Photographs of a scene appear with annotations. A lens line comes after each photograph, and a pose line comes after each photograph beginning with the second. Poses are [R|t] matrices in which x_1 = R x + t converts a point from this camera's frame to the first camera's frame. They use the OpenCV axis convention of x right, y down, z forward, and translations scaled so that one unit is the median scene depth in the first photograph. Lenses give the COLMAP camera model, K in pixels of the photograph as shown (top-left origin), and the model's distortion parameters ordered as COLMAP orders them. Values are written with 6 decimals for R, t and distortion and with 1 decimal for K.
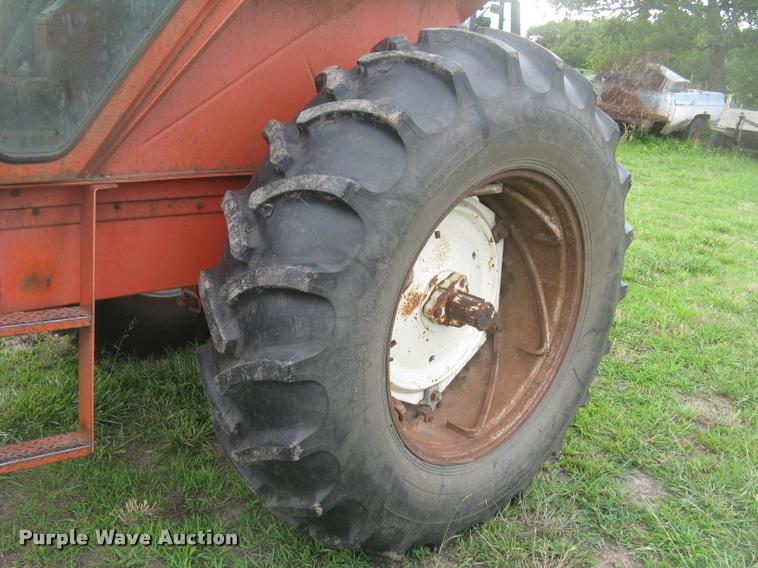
lens RADIAL K [[777.7, 0, 367.2], [0, 777.7, 308.4], [0, 0, 1]] dist [-0.199931, 0.218777]
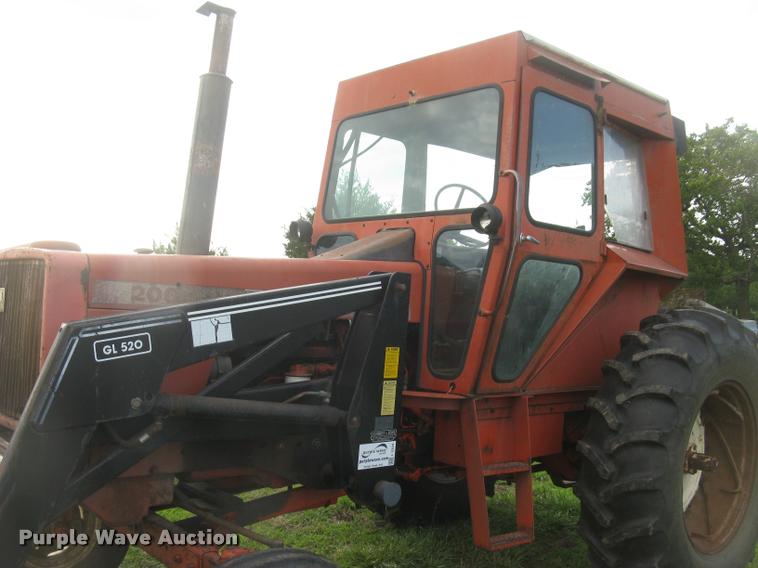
lens RADIAL K [[777.7, 0, 367.2], [0, 777.7, 308.4], [0, 0, 1]] dist [-0.199931, 0.218777]
pose [[0.999110, -0.034426, -0.024364, -0.626759], [0.025425, 0.952547, -0.303329, 0.181675], [0.033650, 0.302440, 0.952574, -0.817536]]
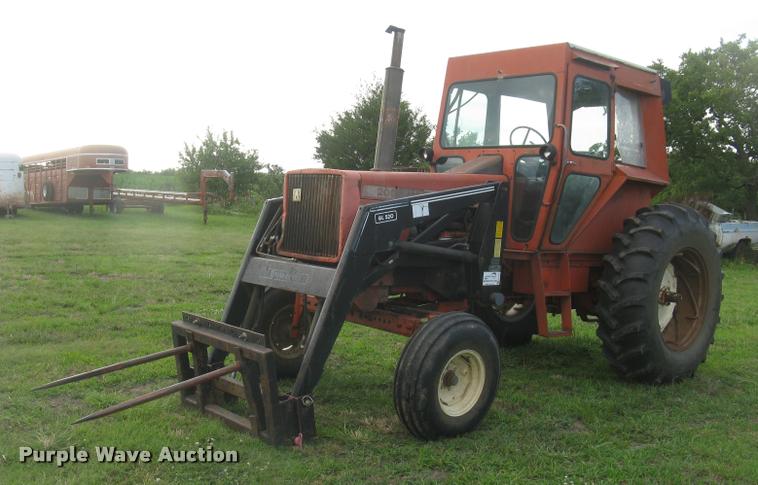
lens RADIAL K [[813.0, 0, 377.1], [0, 813.0, 249.9], [0, 0, 1]] dist [-0.186785, 0.179145]
pose [[0.999163, -0.030321, -0.027464, -0.966012], [0.022224, 0.965924, -0.257870, 0.624045], [0.034347, 0.257044, 0.965789, -2.123194]]
